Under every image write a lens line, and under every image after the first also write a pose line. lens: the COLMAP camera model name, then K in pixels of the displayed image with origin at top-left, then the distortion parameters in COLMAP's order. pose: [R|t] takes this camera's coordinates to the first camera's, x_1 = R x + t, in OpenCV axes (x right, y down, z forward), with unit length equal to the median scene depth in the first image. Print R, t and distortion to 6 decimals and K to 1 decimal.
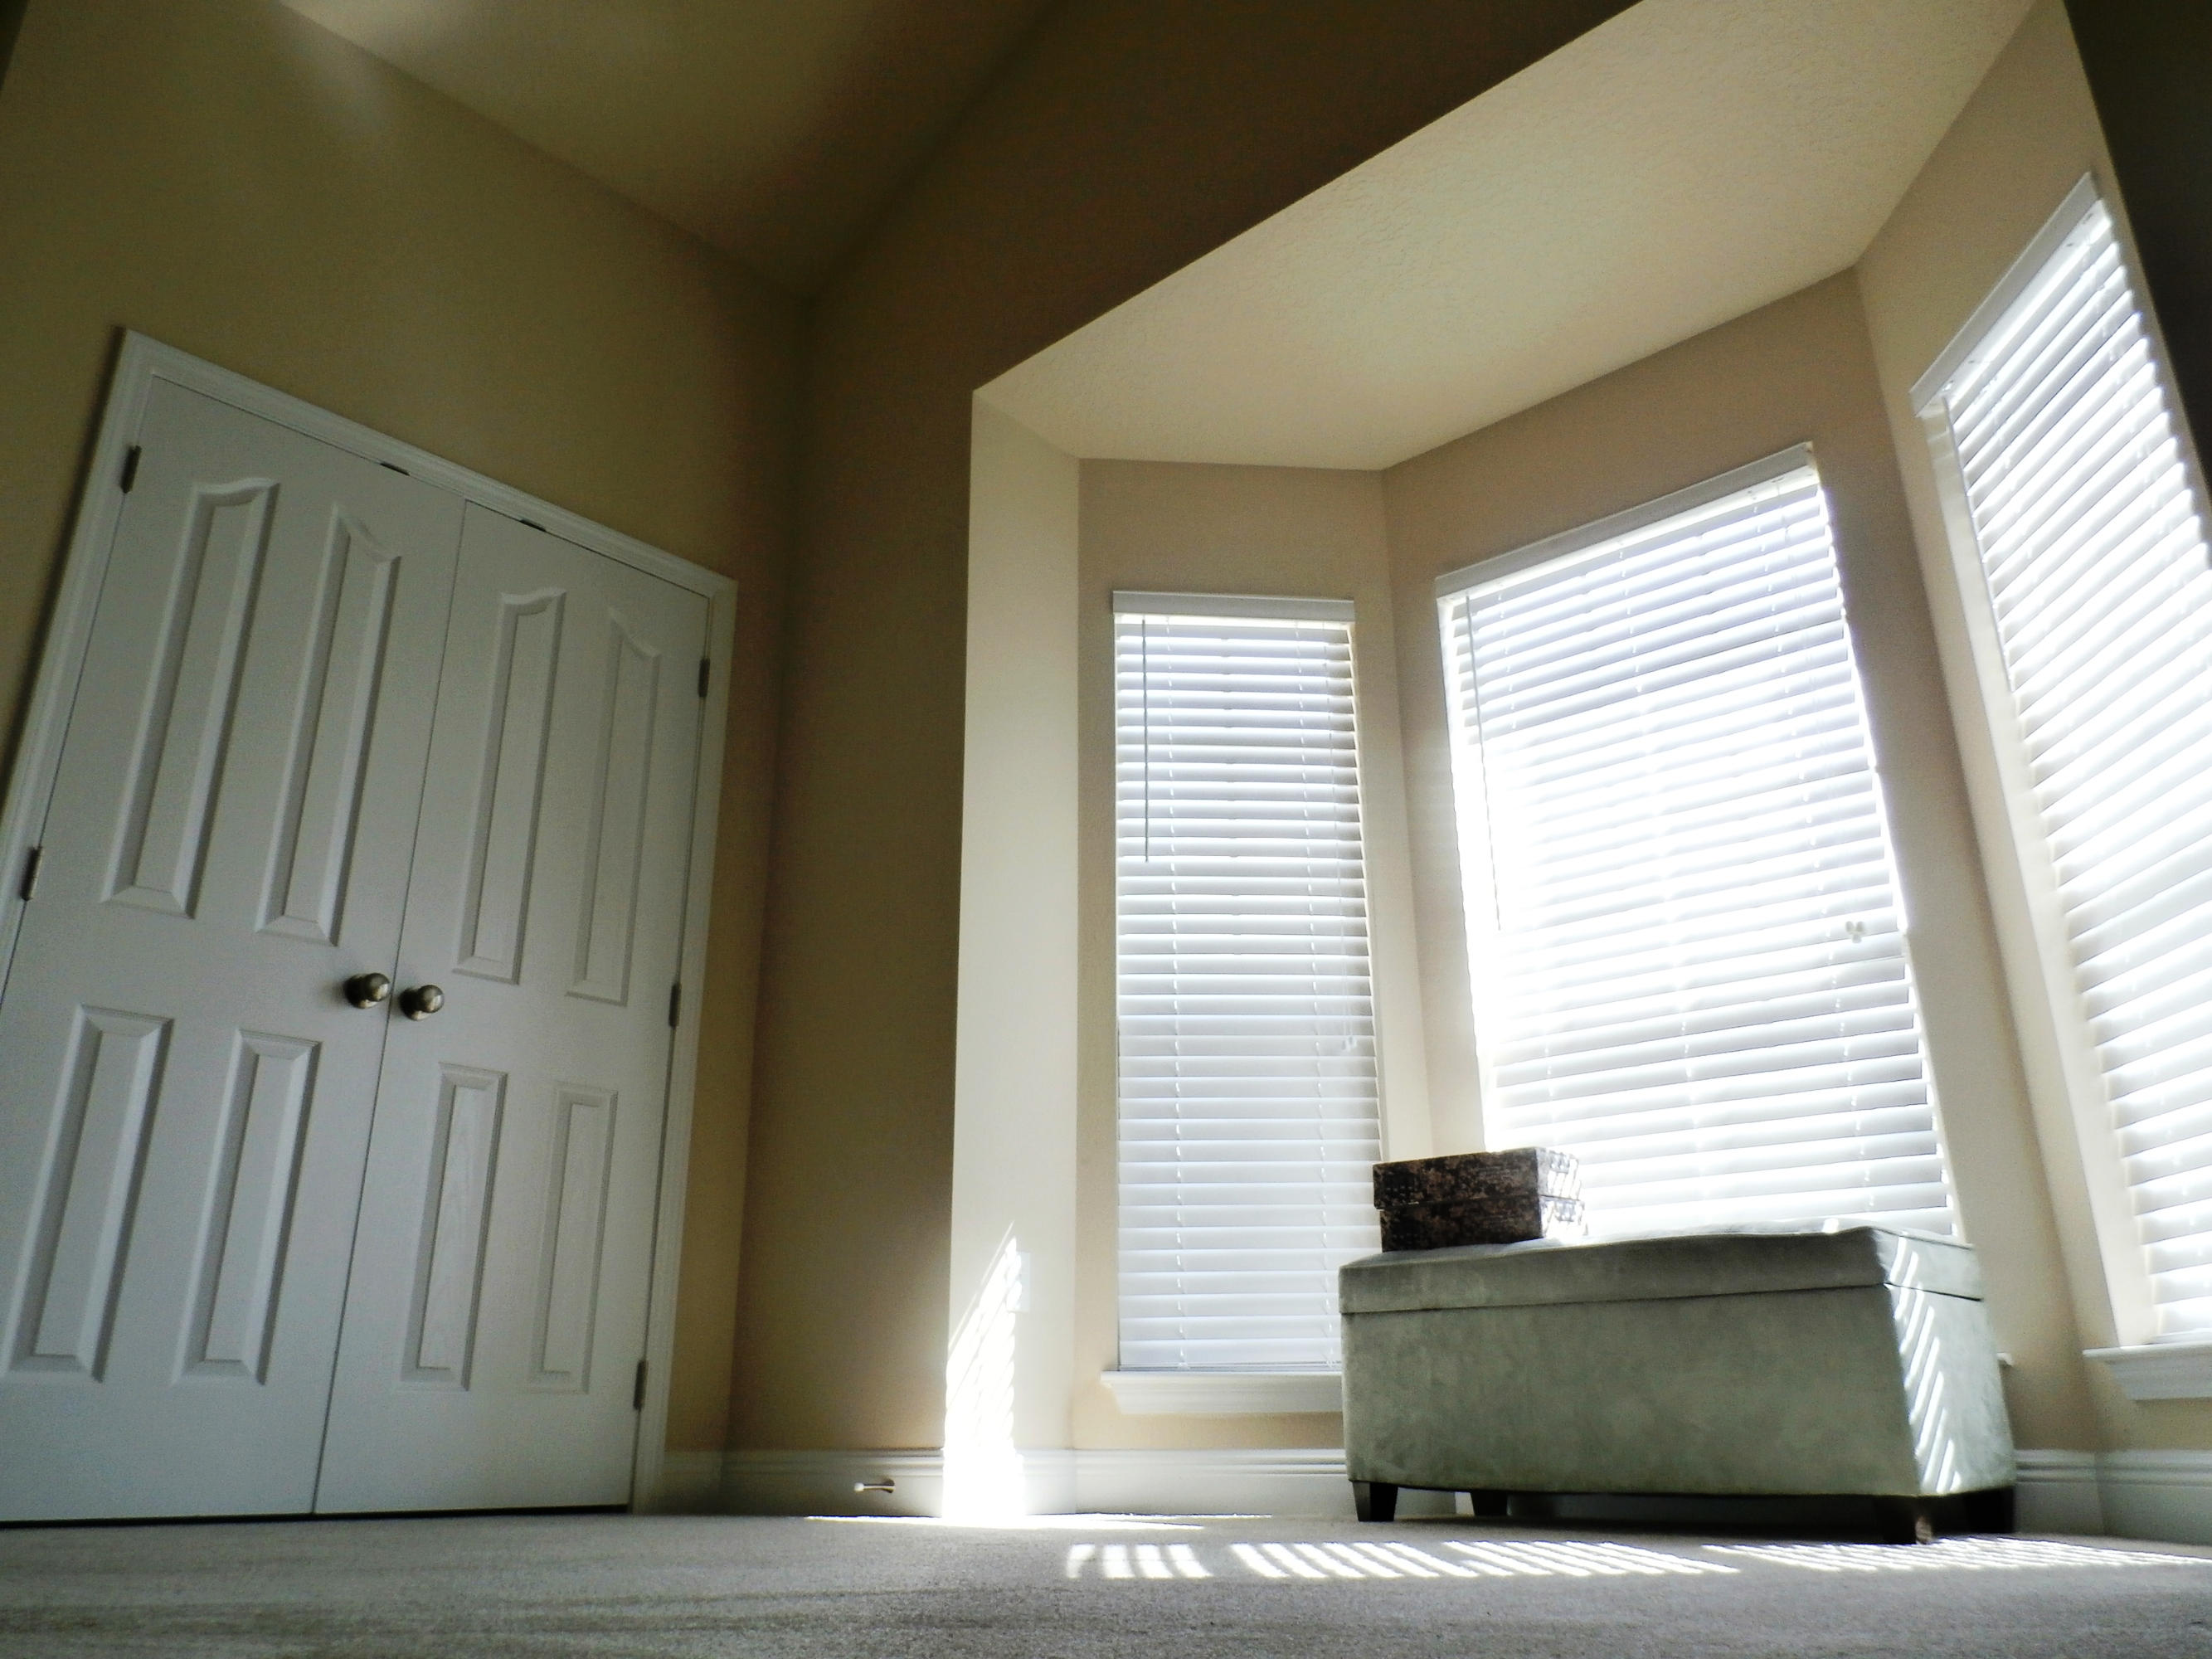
lens RADIAL K [[1638.5, 0, 1115.1], [0, 1638.5, 811.3], [0, 0, 1]] dist [-0.001972, 0.002207]
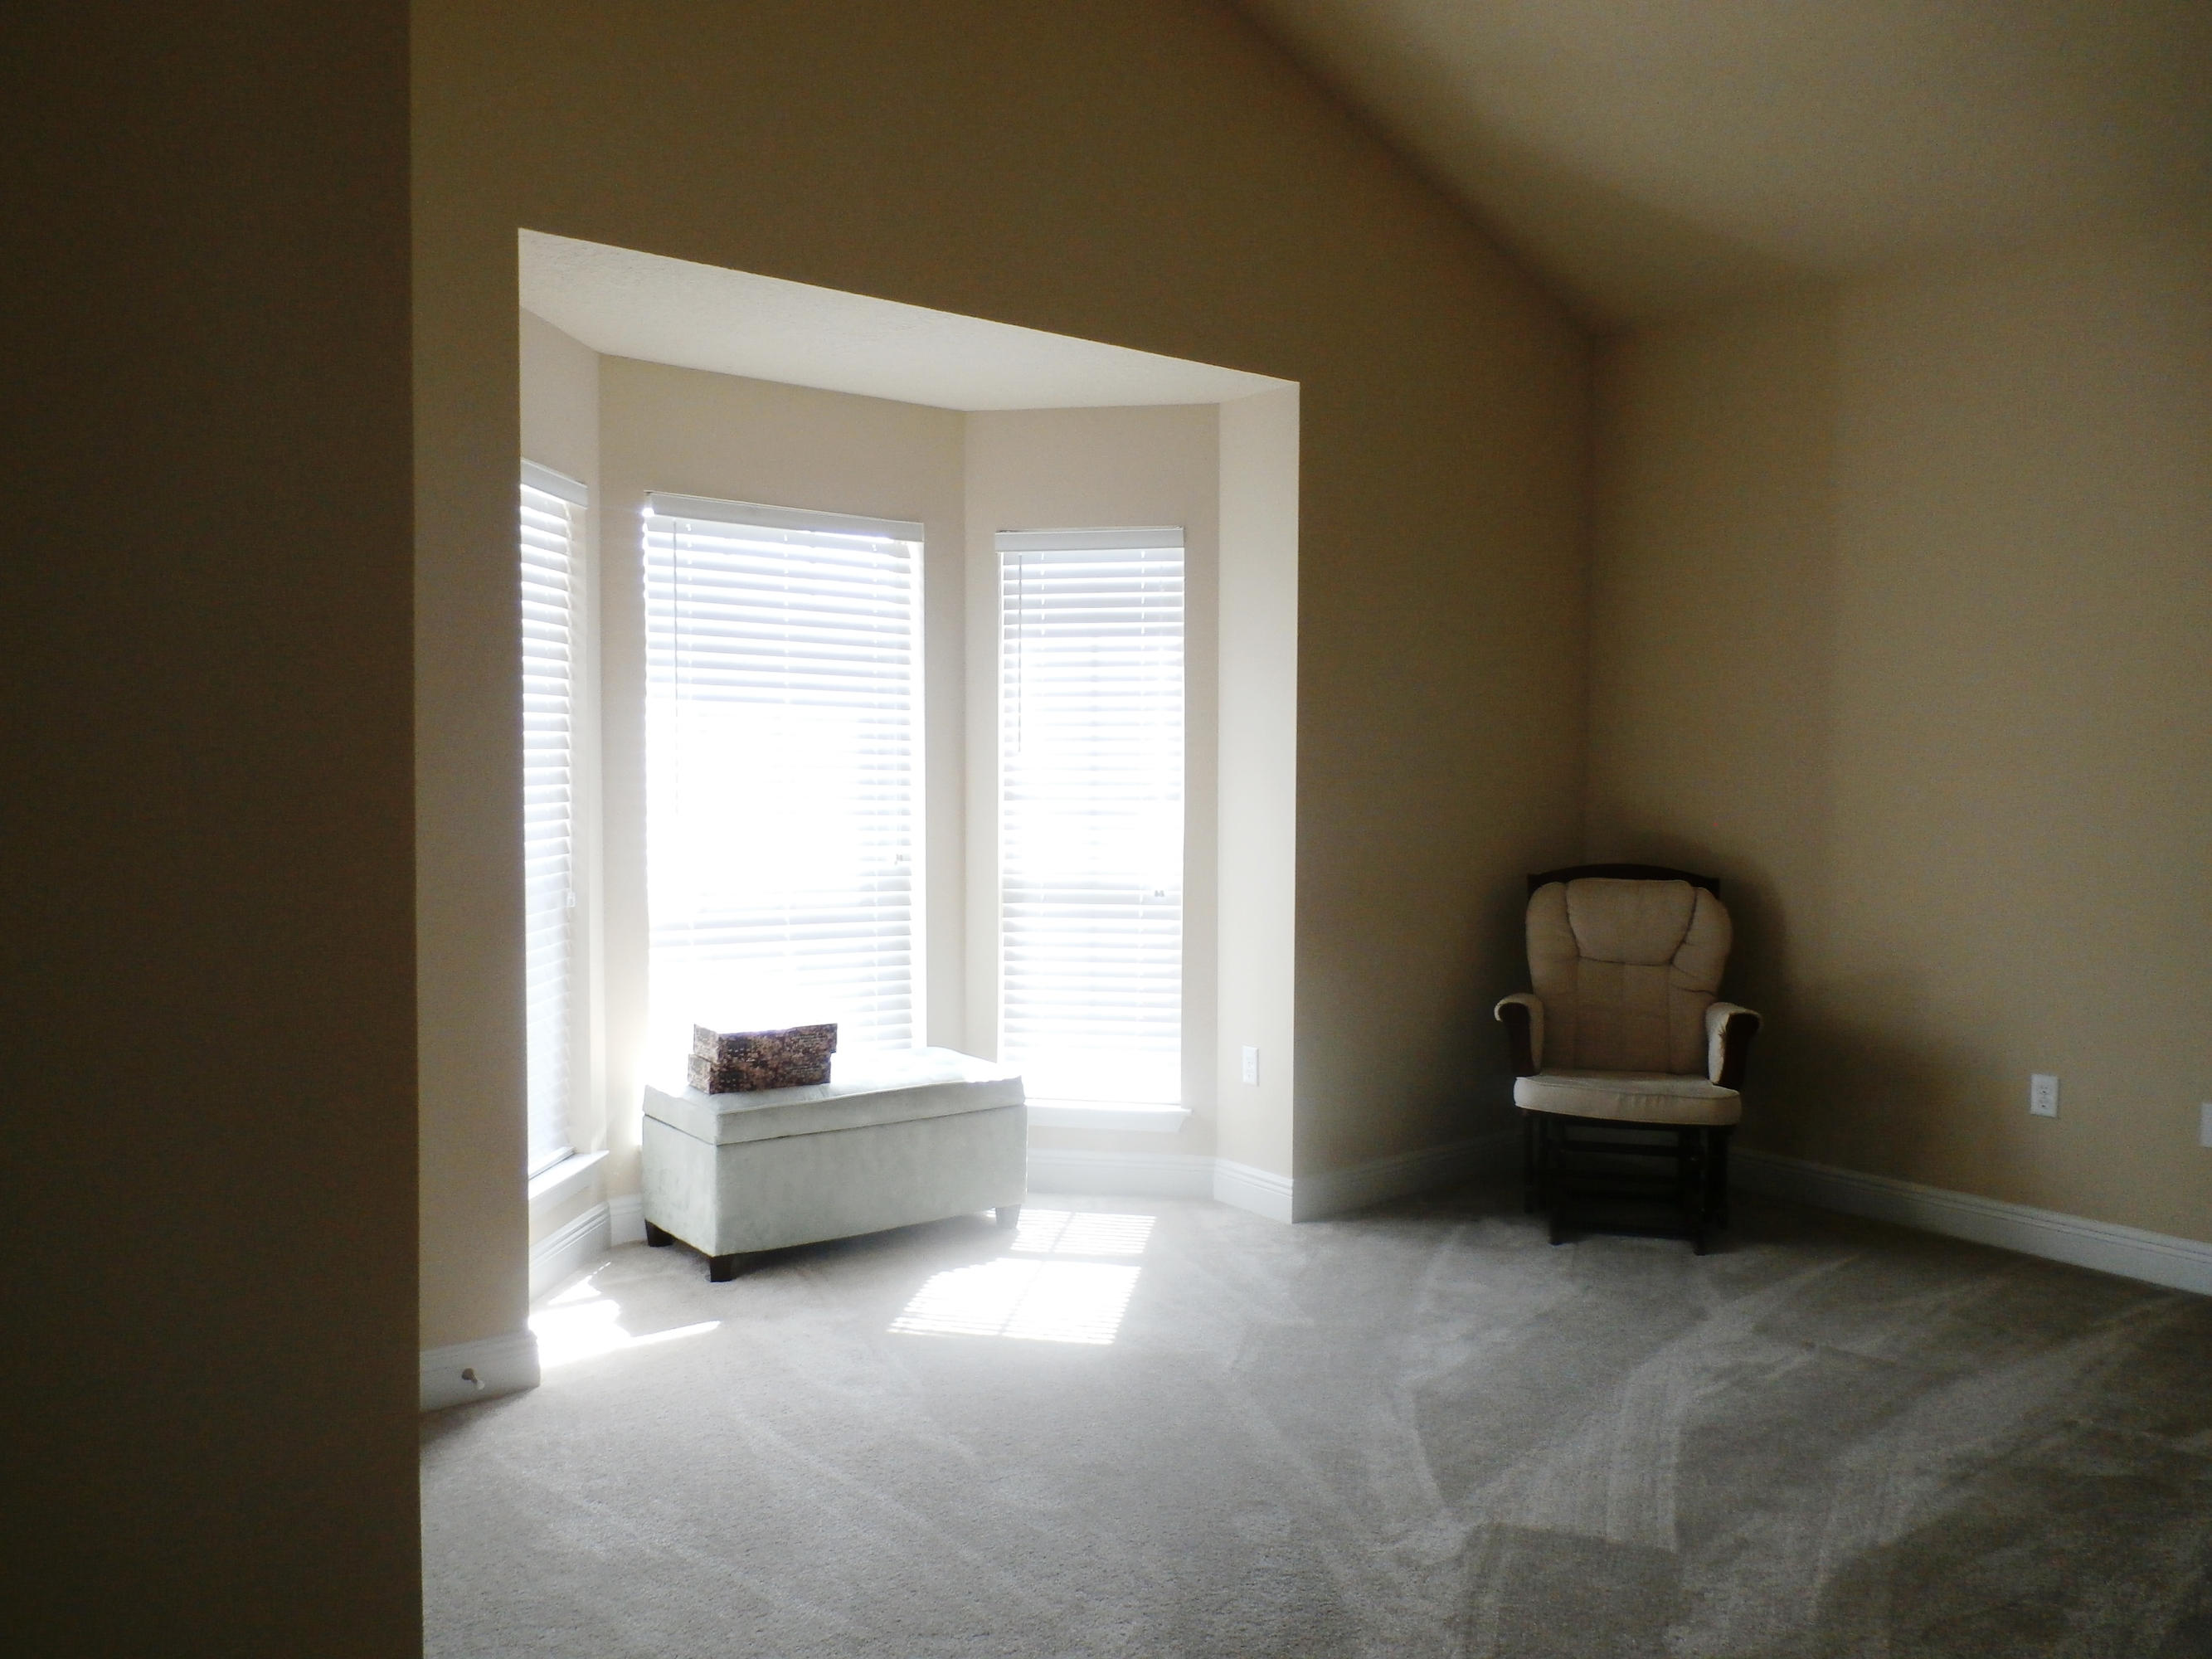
lens RADIAL K [[1638.5, 0, 1115.1], [0, 1638.5, 811.3], [0, 0, 1]] dist [-0.001972, 0.002207]
pose [[0.215090, -0.003087, 0.976589, -1.134538], [-0.349977, 0.933333, 0.080031, -0.184124], [-0.911731, -0.358998, 0.199670, 0.518845]]
